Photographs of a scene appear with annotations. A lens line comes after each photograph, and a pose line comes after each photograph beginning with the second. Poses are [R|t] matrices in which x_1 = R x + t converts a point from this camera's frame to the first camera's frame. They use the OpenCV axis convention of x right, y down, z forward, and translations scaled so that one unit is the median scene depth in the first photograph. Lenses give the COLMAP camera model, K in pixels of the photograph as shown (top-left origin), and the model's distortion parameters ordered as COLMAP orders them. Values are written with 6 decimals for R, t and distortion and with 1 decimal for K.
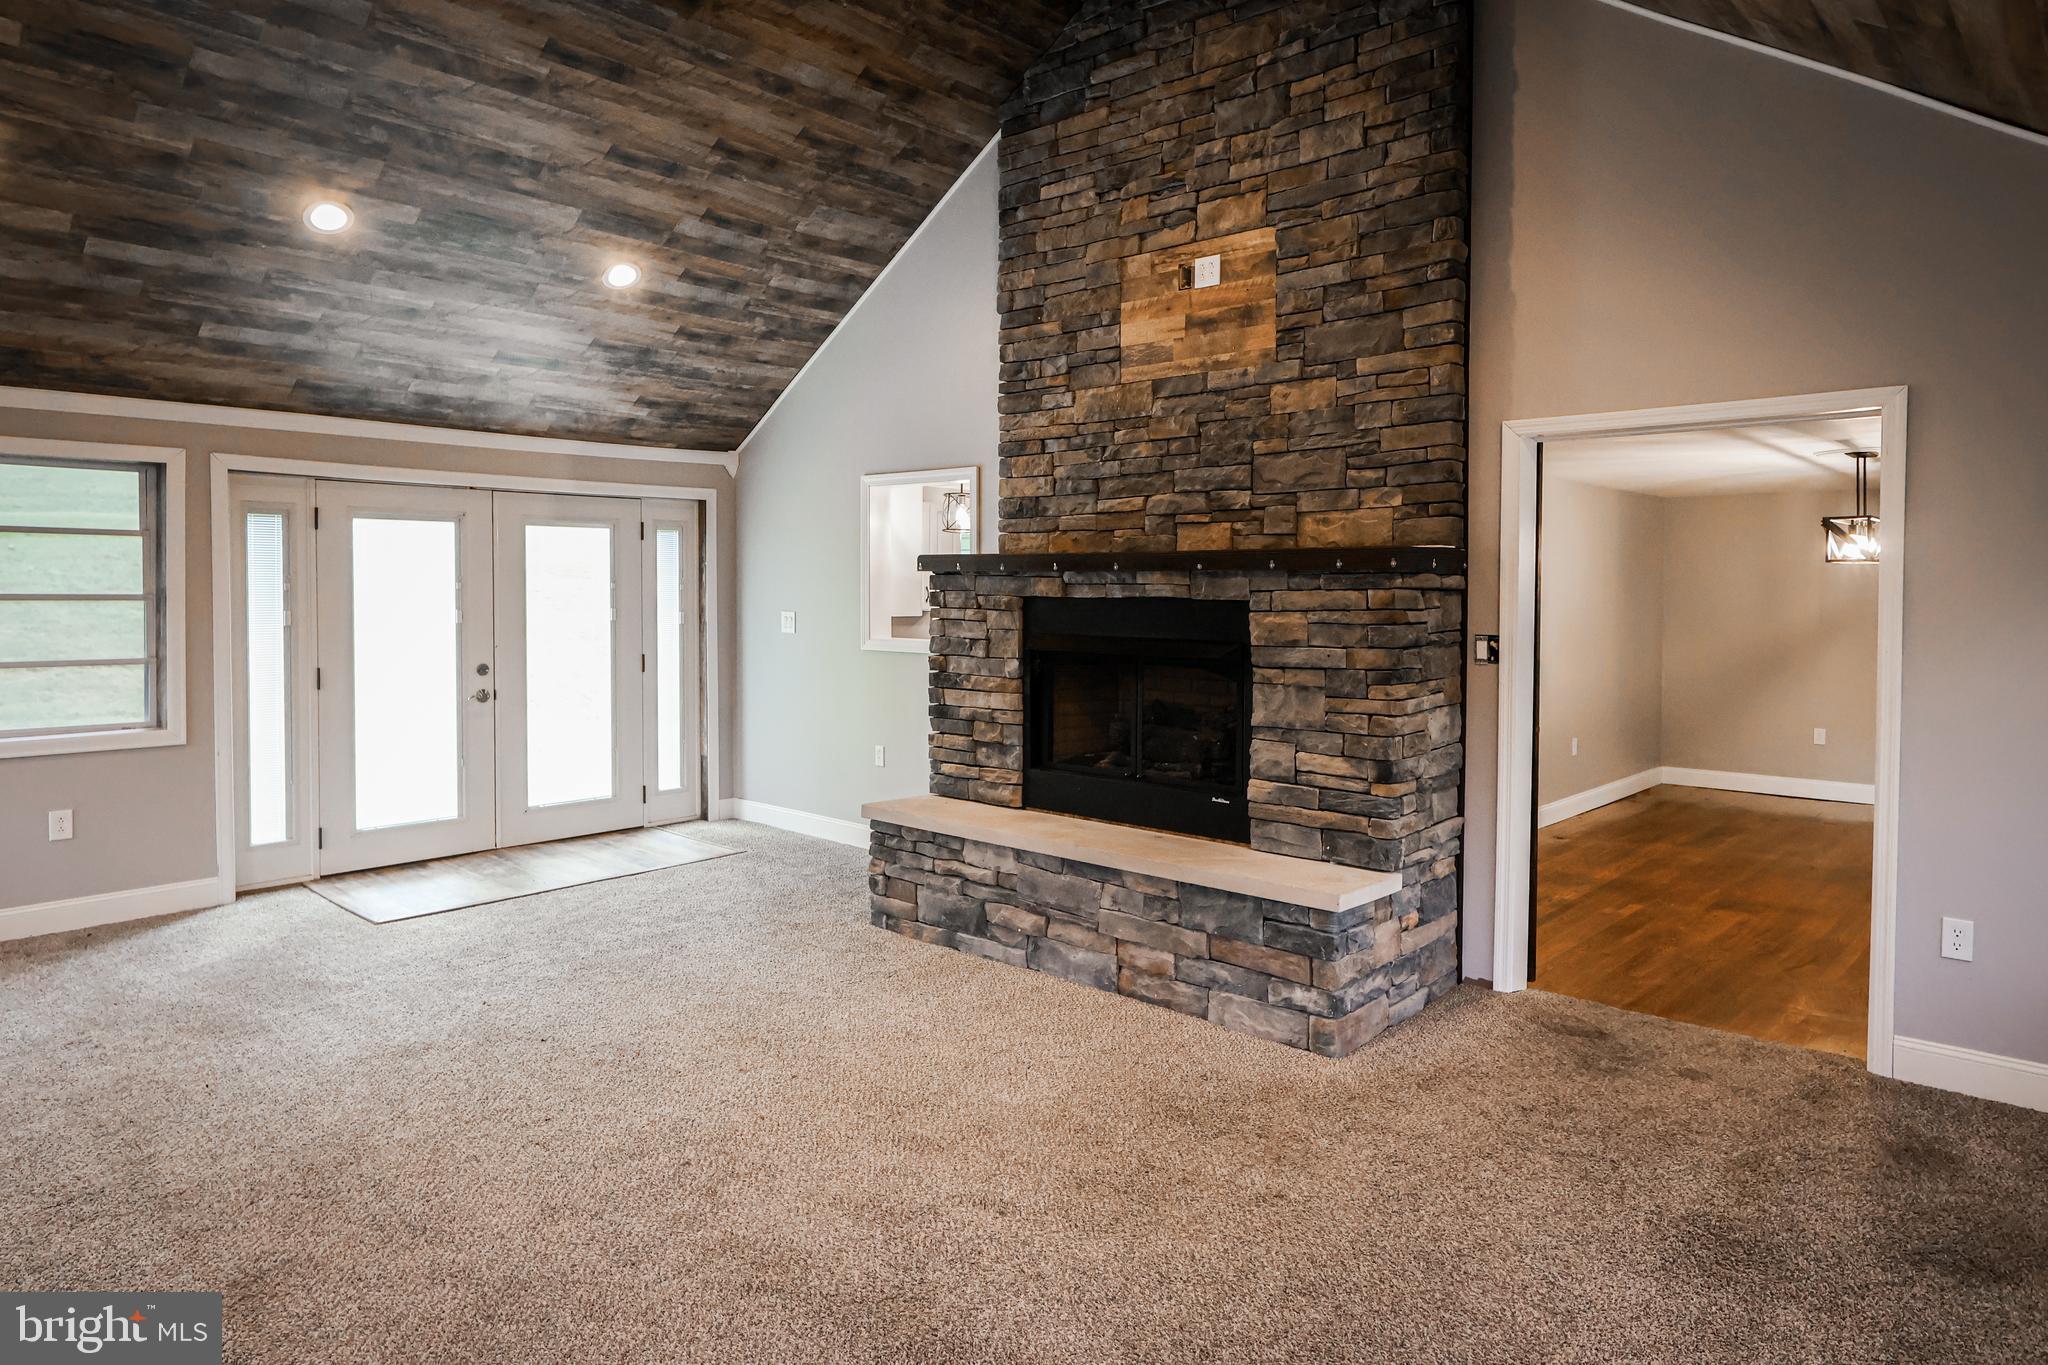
lens RADIAL K [[1286.9, 0, 1021.2], [0, 1286.9, 631.6], [0, 0, 1]] dist [0.000475, 0.000089]
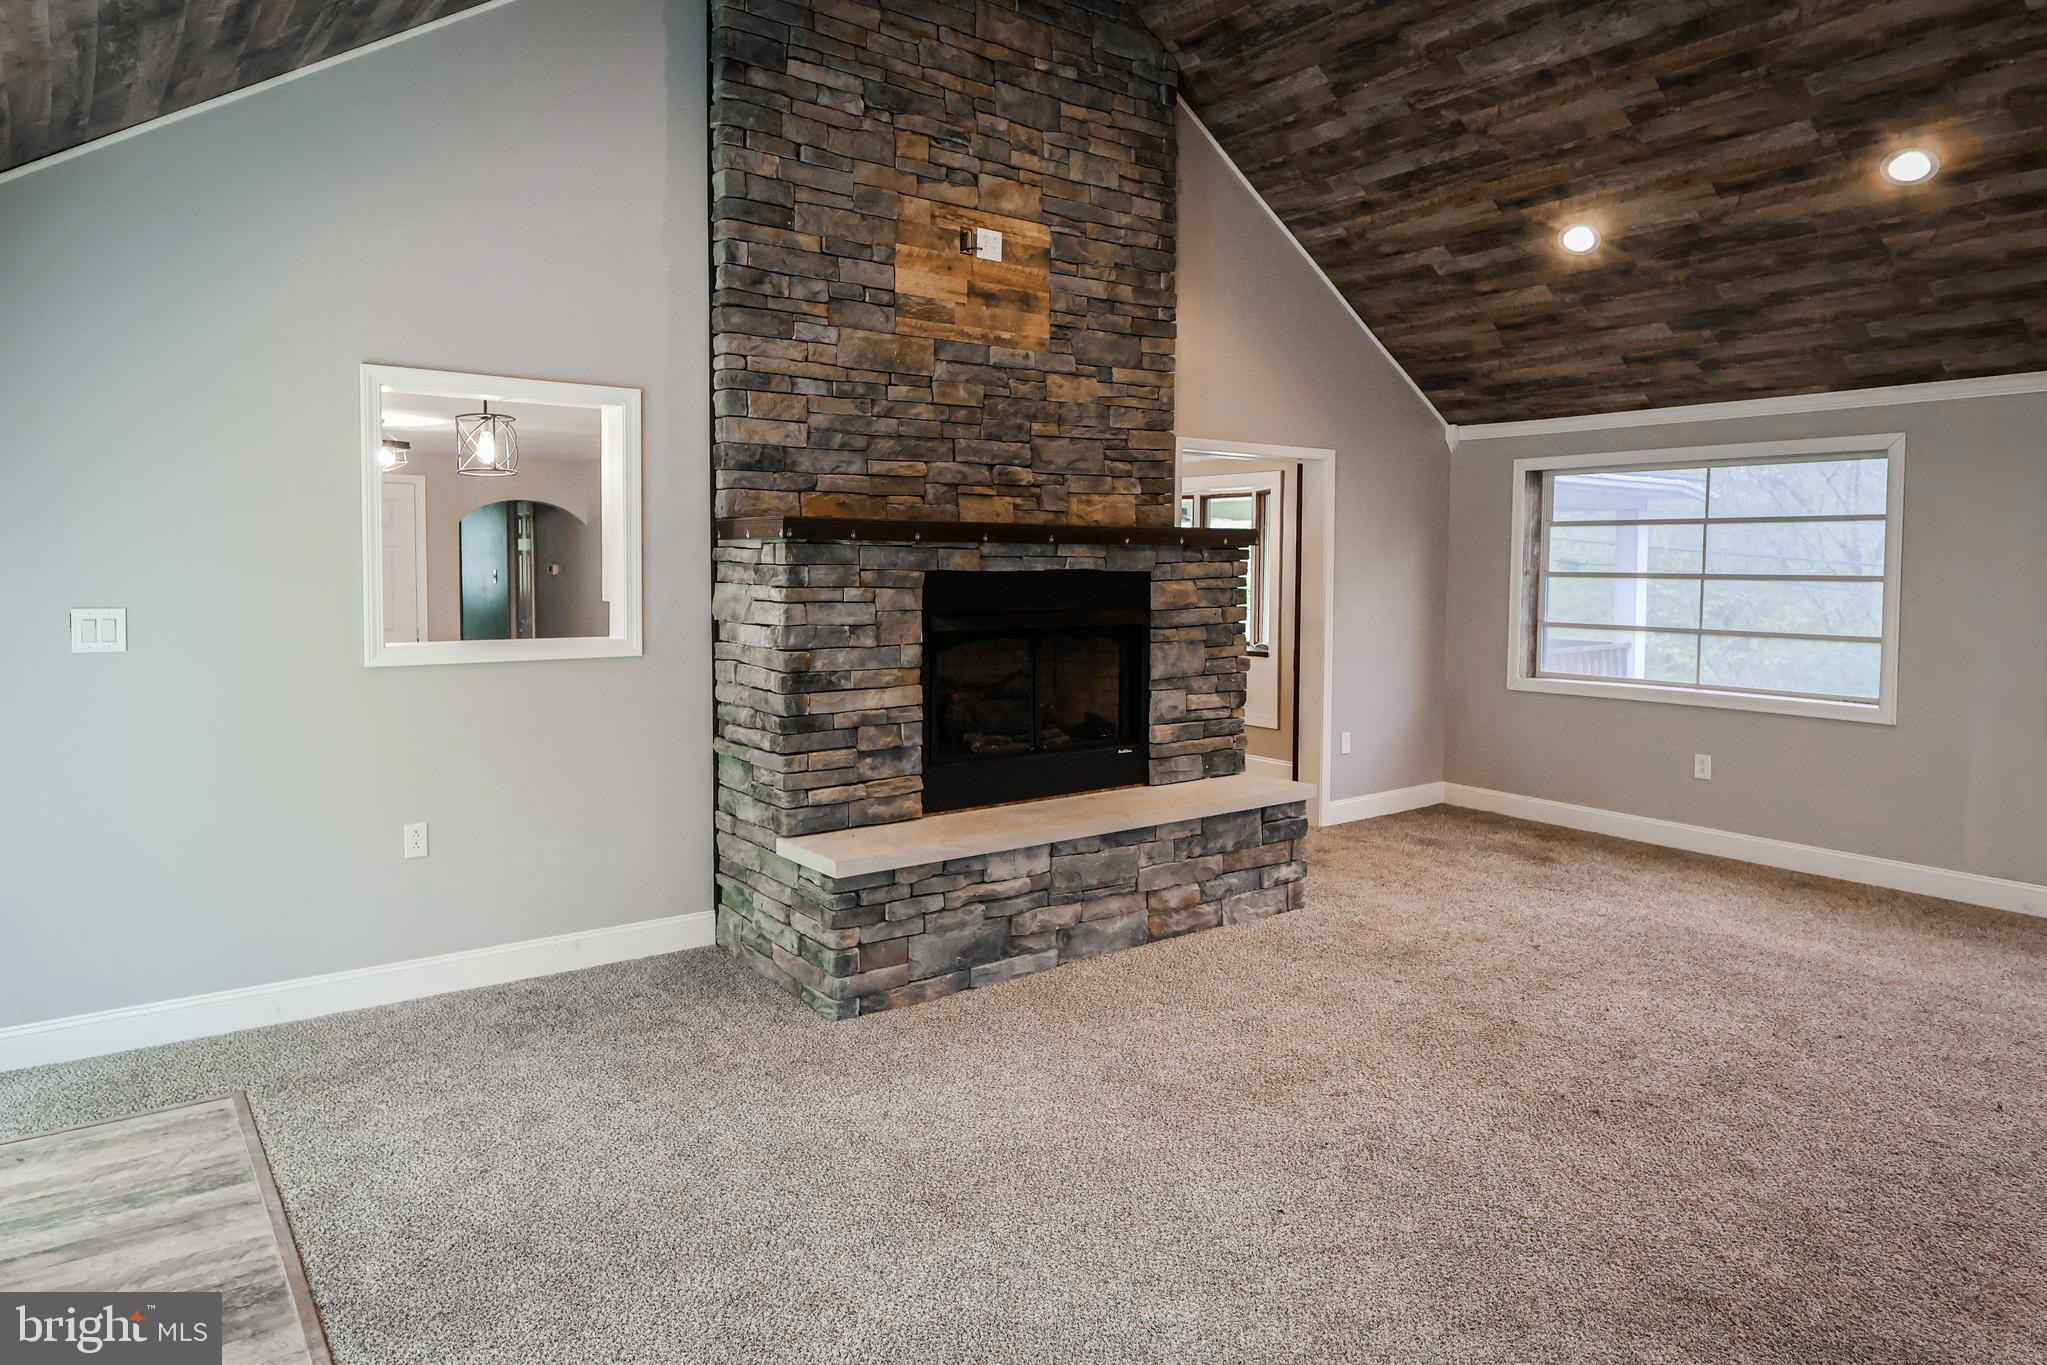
lens RADIAL K [[1286.3, 0, 1020.7], [0, 1286.3, 631.7], [0, 0, 1]] dist [0.000475, 0.000089]
pose [[0.150603, -0.061709, 0.986667, -0.870633], [0.029428, 0.997887, 0.057919, -0.036122], [-0.988156, 0.020313, 0.152100, 0.837400]]
